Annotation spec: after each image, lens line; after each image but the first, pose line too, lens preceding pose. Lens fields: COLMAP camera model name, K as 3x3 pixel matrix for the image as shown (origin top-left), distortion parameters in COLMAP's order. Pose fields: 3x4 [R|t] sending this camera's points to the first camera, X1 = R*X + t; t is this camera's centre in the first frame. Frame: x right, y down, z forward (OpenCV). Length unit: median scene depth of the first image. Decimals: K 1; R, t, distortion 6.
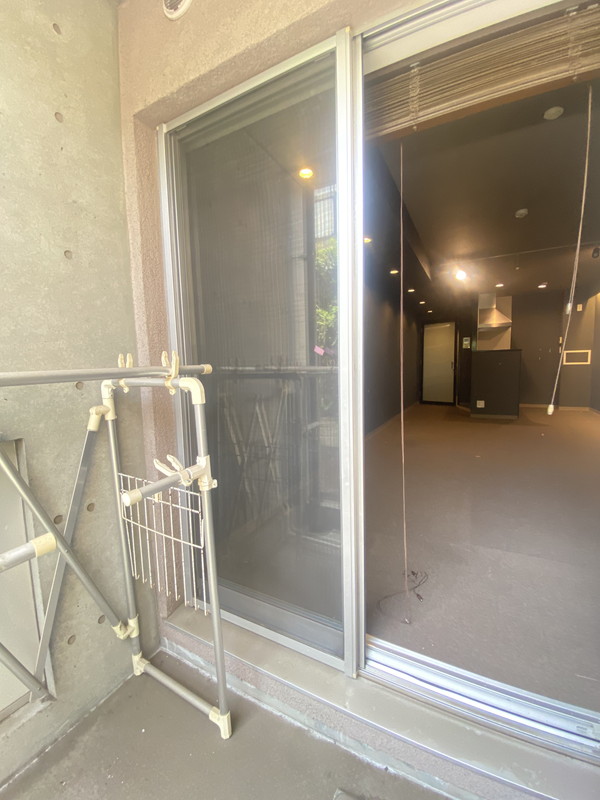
lens RADIAL K [[331.5, 0, 294.5], [0, 331.5, 402.5], [0, 0, 1]] dist [-0.015881, -0.001290]
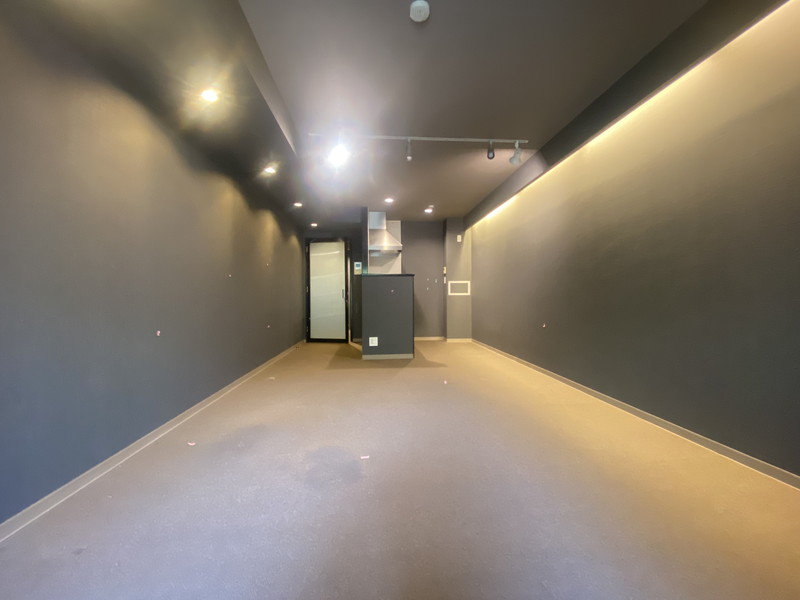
lens RADIAL K [[331.5, 0, 398.3], [0, 331.5, 299.0], [0, 0, 1]] dist [-0.015881, -0.001290]
pose [[0.838887, 0.017641, 0.544020, 0.161387], [0.042523, 0.994296, -0.097813, -0.014148], [-0.542643, 0.105188, 0.833351, 0.264220]]
